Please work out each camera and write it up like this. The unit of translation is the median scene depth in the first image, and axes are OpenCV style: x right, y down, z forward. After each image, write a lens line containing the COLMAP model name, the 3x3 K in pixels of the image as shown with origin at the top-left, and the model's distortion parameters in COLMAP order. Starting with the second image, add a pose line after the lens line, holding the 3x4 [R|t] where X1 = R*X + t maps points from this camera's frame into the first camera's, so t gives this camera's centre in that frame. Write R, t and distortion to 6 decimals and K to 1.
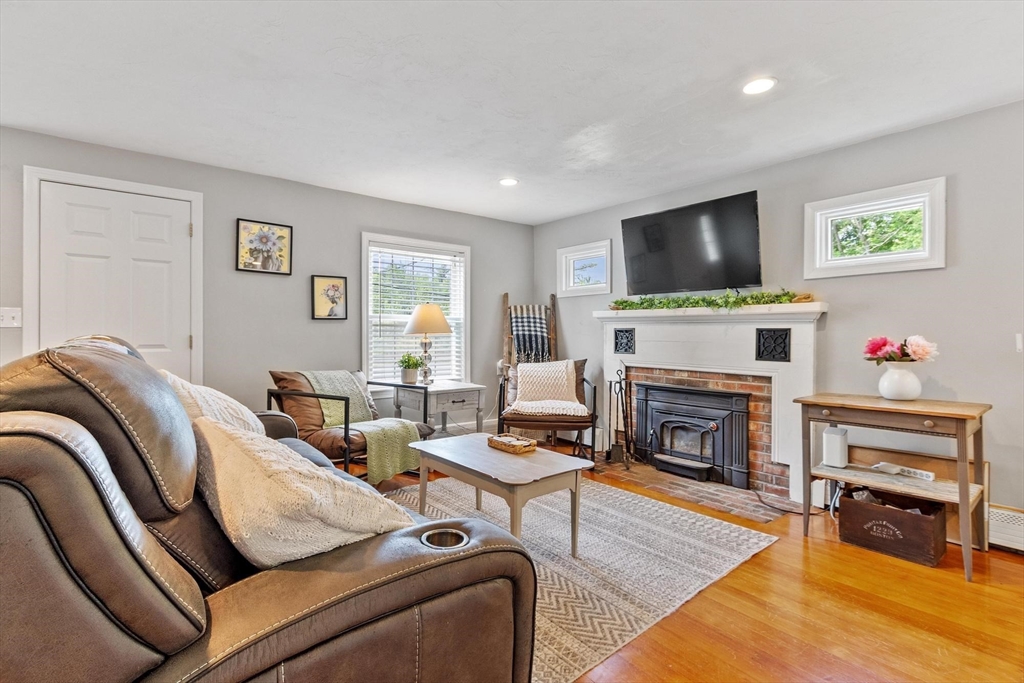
lens RADIAL K [[481.0, 0, 513.9], [0, 481.0, 336.5], [0, 0, 1]] dist [-0.003750, -0.000603]
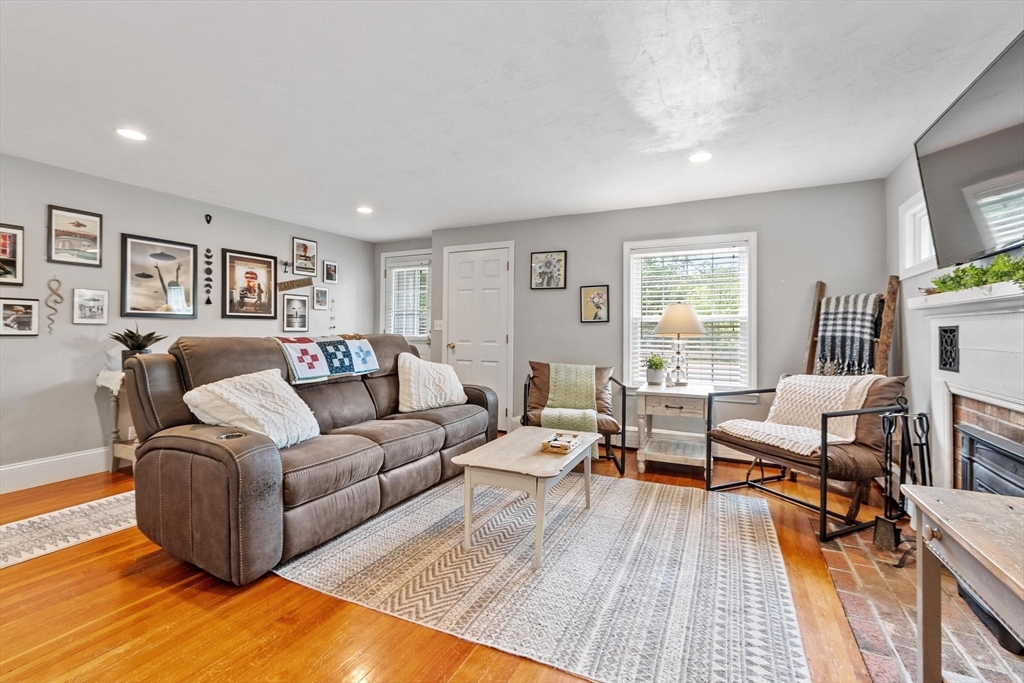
lens RADIAL K [[455.9, 0, 505.9], [0, 455.9, 328.8], [0, 0, 1]] dist [0.000788, -0.000805]
pose [[0.416280, -0.008728, -0.909194, 0.593254], [-0.009455, 0.999858, -0.013928, -0.001971], [0.909187, 0.014394, 0.416139, 0.360082]]
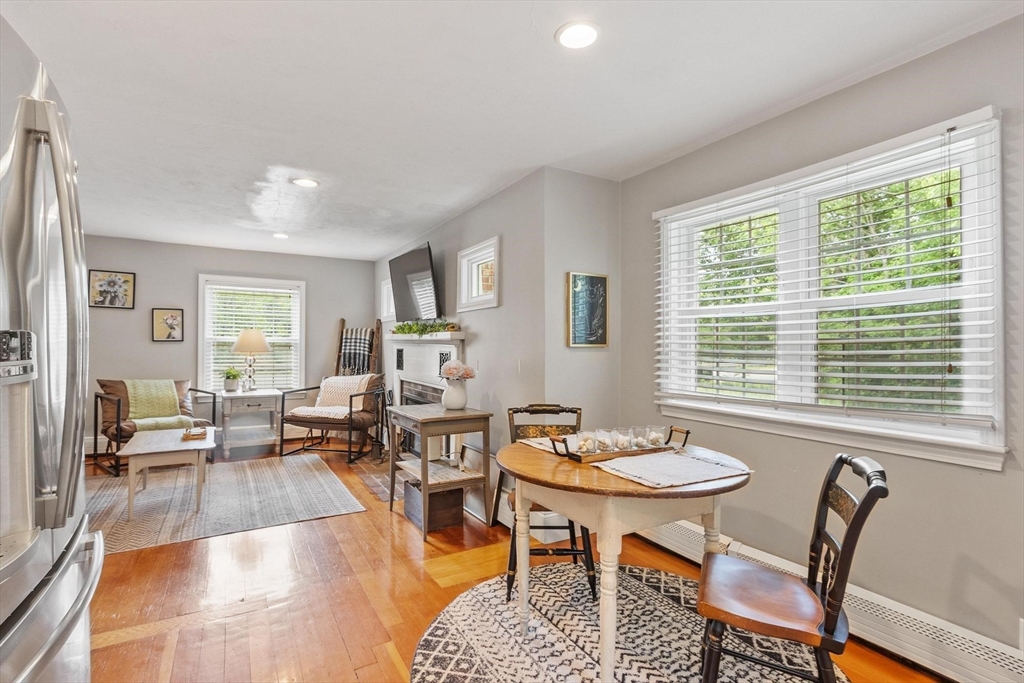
lens RADIAL K [[481.0, 0, 512.5], [0, 481.0, 343.7], [0, 0, 1]] dist [-0.003750, -0.000603]
pose [[0.989368, 0.004447, -0.145365, 0.814331], [-0.005845, 0.999941, -0.009186, -0.024324], [0.145315, 0.009938, 0.989336, -0.190071]]
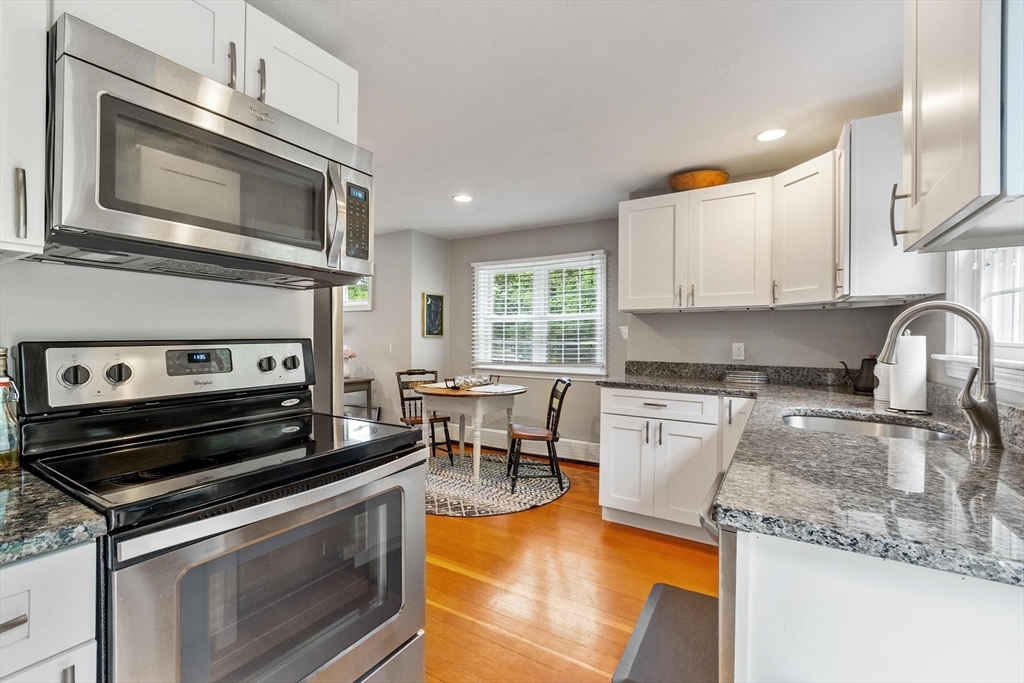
lens RADIAL K [[455.9, 0, 518.8], [0, 455.9, 335.7], [0, 0, 1]] dist [0.000788, -0.000805]
pose [[0.928212, 0.009702, 0.371925, 0.570534], [-0.006506, 0.999930, -0.009847, -0.019079], [-0.371995, 0.006721, 0.928210, -0.662092]]
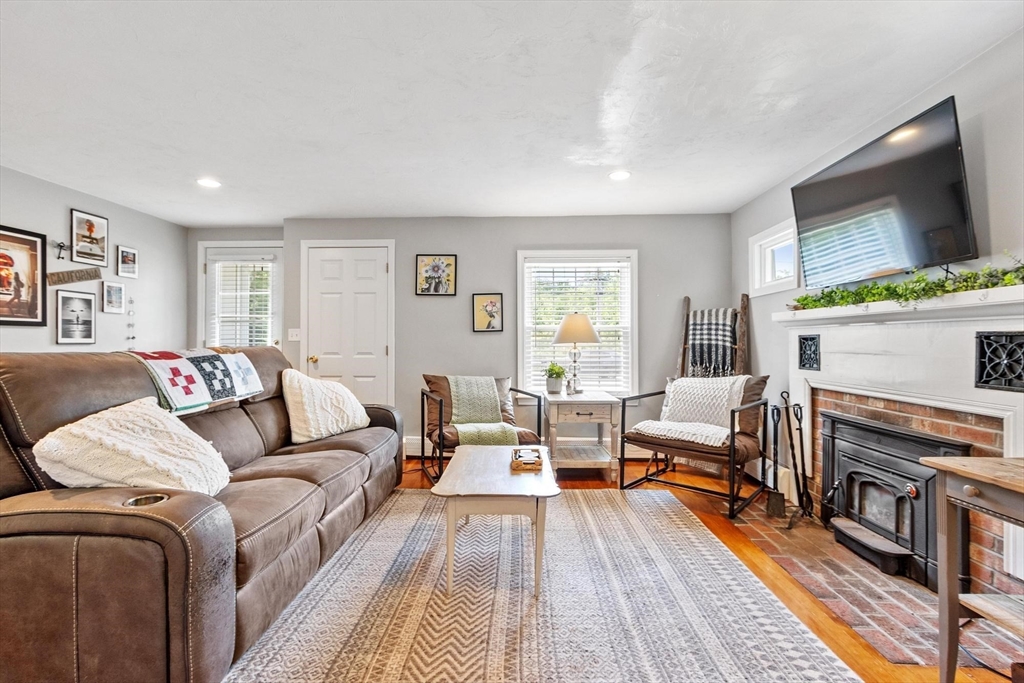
lens RADIAL K [[481.0, 0, 508.0], [0, 481.0, 341.2], [0, 0, 1]] dist [-0.003750, -0.000603]
pose [[0.755220, -0.008558, -0.655415, 0.428887], [0.001353, 0.999933, -0.011497, 0.000159], [0.655470, 0.007796, 0.755181, 0.187761]]
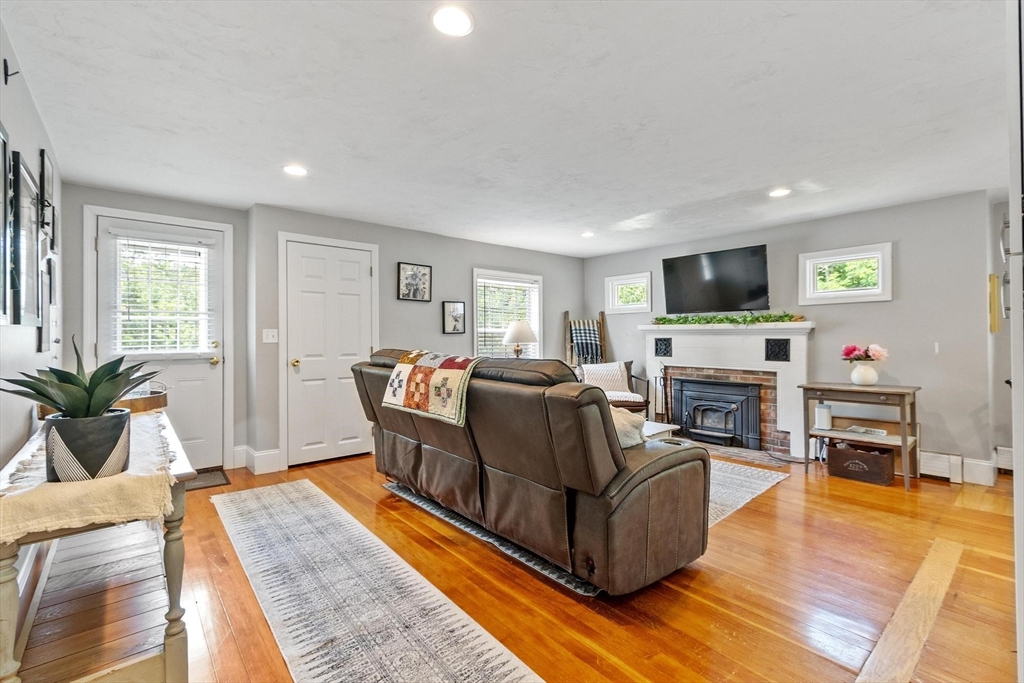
lens RADIAL K [[455.9, 0, 516.8], [0, 455.9, 337.3], [0, 0, 1]] dist [0.000788, -0.000805]
pose [[0.999098, -0.007671, 0.041759, -0.281475], [0.007900, 0.999955, -0.005341, -0.018146], [-0.041716, 0.005667, 0.999113, -0.317852]]
